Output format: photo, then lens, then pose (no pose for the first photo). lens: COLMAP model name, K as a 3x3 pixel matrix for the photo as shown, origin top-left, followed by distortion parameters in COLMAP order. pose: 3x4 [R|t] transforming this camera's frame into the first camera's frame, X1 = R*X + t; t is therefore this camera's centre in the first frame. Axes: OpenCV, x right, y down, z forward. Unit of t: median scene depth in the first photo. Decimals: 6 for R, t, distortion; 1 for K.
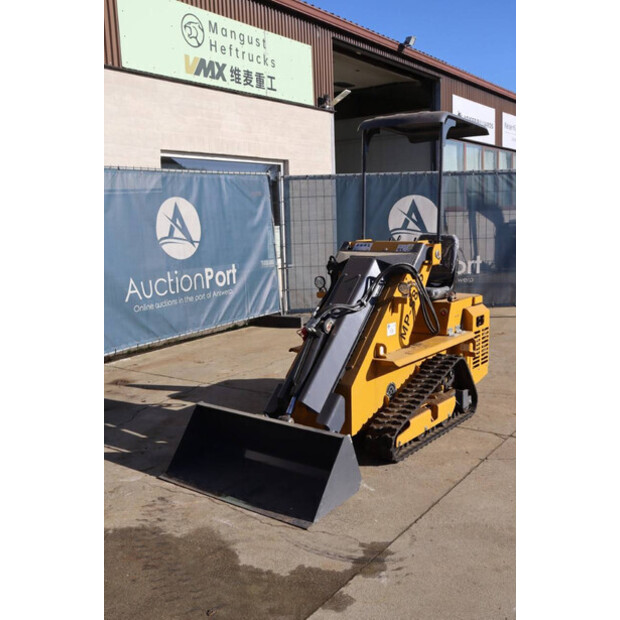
lens RADIAL K [[659.3, 0, 309.1], [0, 659.3, 302.1], [0, 0, 1]] dist [-0.012355, 0.000000]
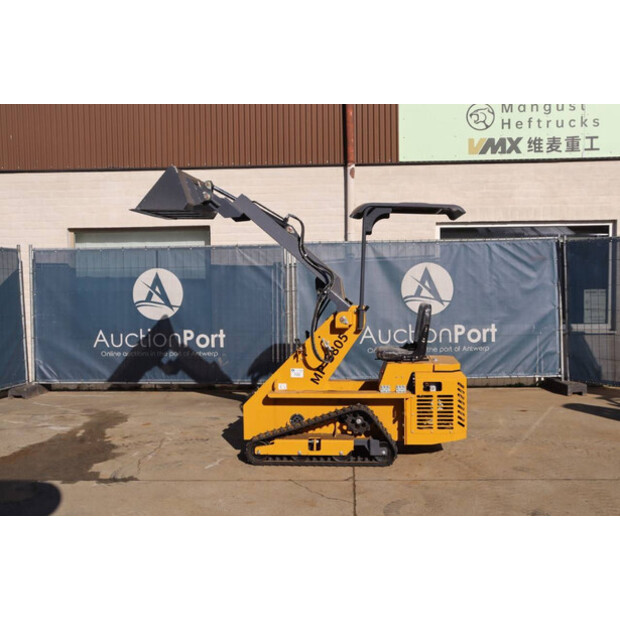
lens RADIAL K [[698.3, 0, 310.6], [0, 698.3, 311.0], [0, 0, 1]] dist [-0.016145, 0.000000]
pose [[0.529721, 0.059533, -0.846080, 1.343202], [-0.112541, 0.993647, -0.000544, -0.085160], [0.840672, 0.095507, 0.533056, 0.275110]]
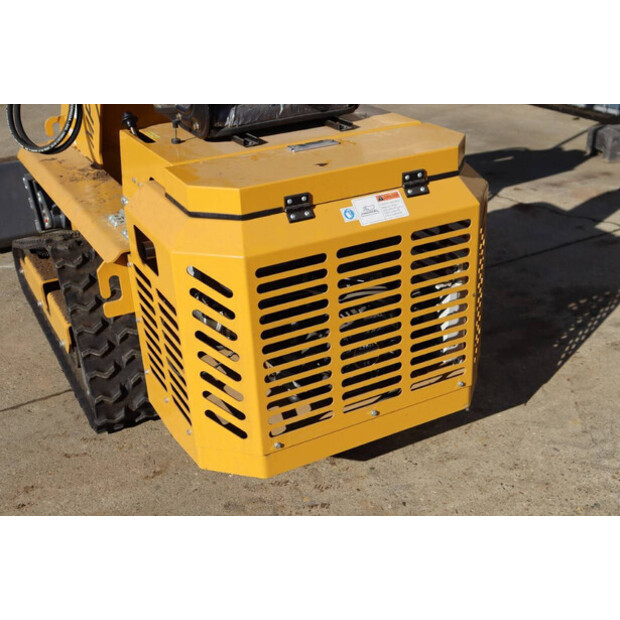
lens RADIAL K [[784.1, 0, 315.3], [0, 784.1, 309.6], [0, 0, 1]] dist [0.024927, 0.000000]
pose [[-0.422274, 0.430694, -0.797613, 0.616032], [-0.065652, 0.863071, 0.500797, -0.144782], [0.904087, 0.263839, -0.336177, 1.437517]]
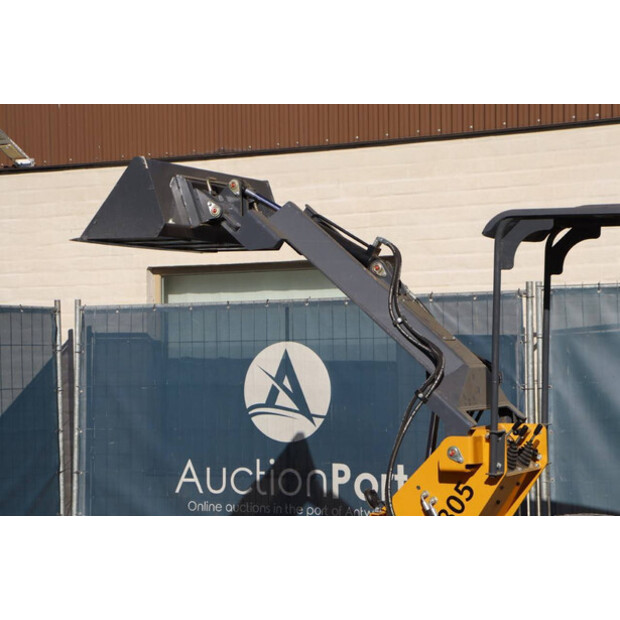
lens RADIAL K [[1442.1, 0, 318.7], [0, 1442.1, 317.9], [0, 0, 1]] dist [0.425493, 0.000000]
pose [[0.168392, -0.004184, -0.985711, 1.551957], [-0.119209, 0.992565, -0.024578, -0.154342], [0.978485, 0.121645, 0.166642, 0.693981]]
